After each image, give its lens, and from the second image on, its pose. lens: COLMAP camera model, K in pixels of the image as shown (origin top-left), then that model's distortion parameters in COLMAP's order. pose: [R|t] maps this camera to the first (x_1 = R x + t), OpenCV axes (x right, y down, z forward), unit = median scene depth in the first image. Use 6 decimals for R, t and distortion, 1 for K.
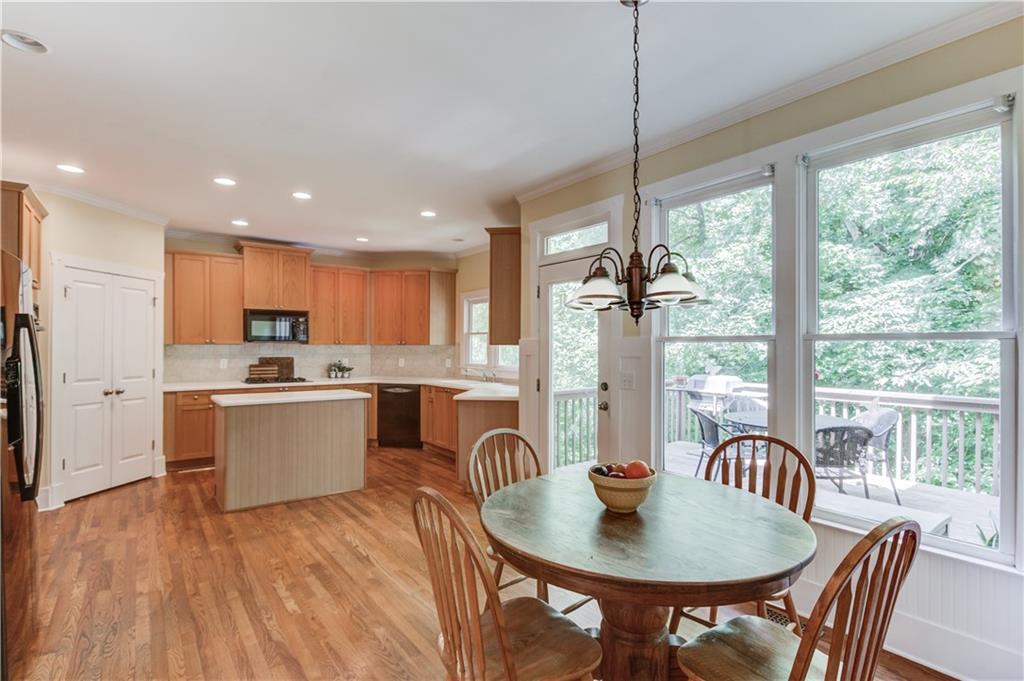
lens RADIAL K [[493.2, 0, 512.5], [0, 493.2, 347.1], [0, 0, 1]] dist [-0.000319, 0.000053]
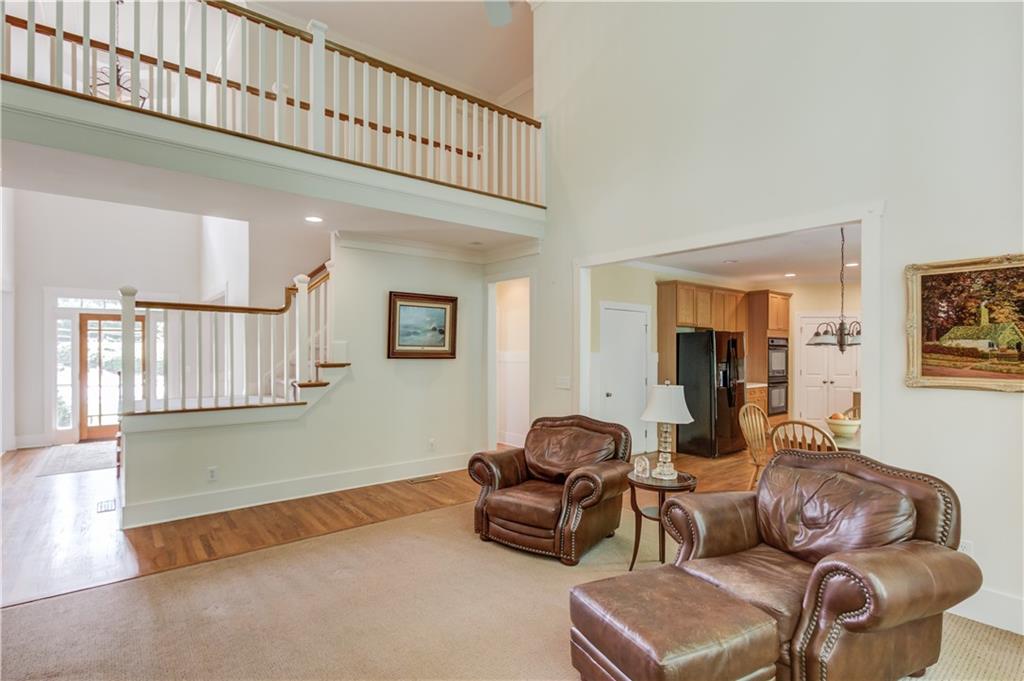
lens RADIAL K [[493.2, 0, 512.6], [0, 493.2, 346.6], [0, 0, 1]] dist [-0.000319, 0.000053]
pose [[0.020903, -0.011355, -0.999717, 0.738510], [0.001805, 0.999934, -0.011320, -0.017002], [0.999780, -0.001568, 0.020922, -0.161063]]
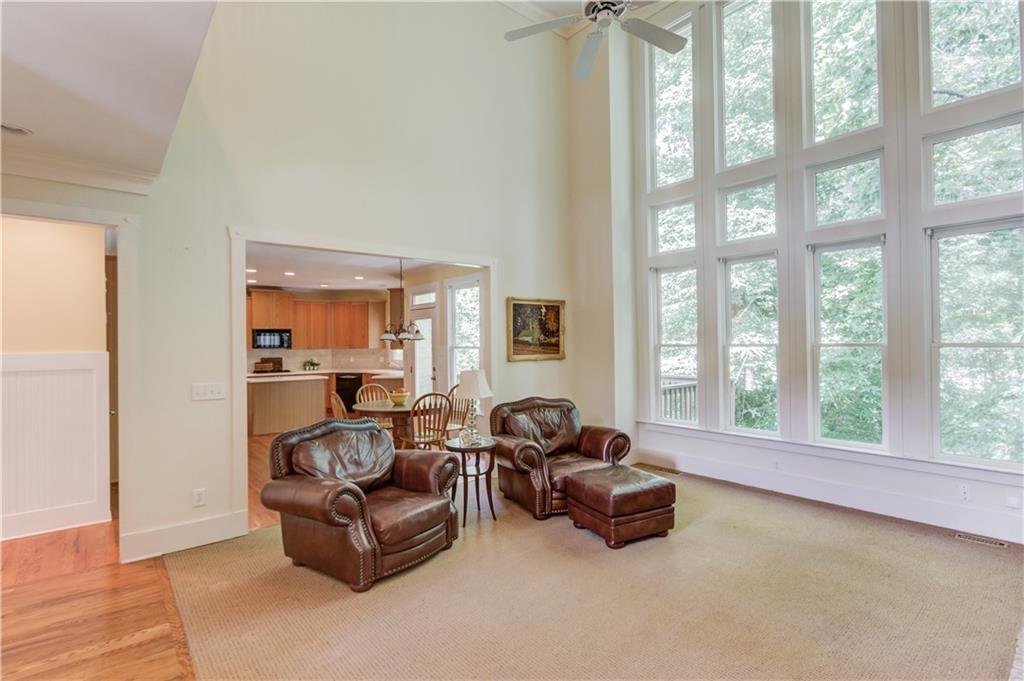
lens RADIAL K [[493.2, 0, 512.5], [0, 493.2, 338.8], [0, 0, 1]] dist [-0.000319, 0.000053]
pose [[0.999033, -0.014069, 0.041659, 0.247299], [0.014419, 0.999863, -0.008114, -0.016613], [-0.041539, 0.008707, 0.999099, -0.657015]]
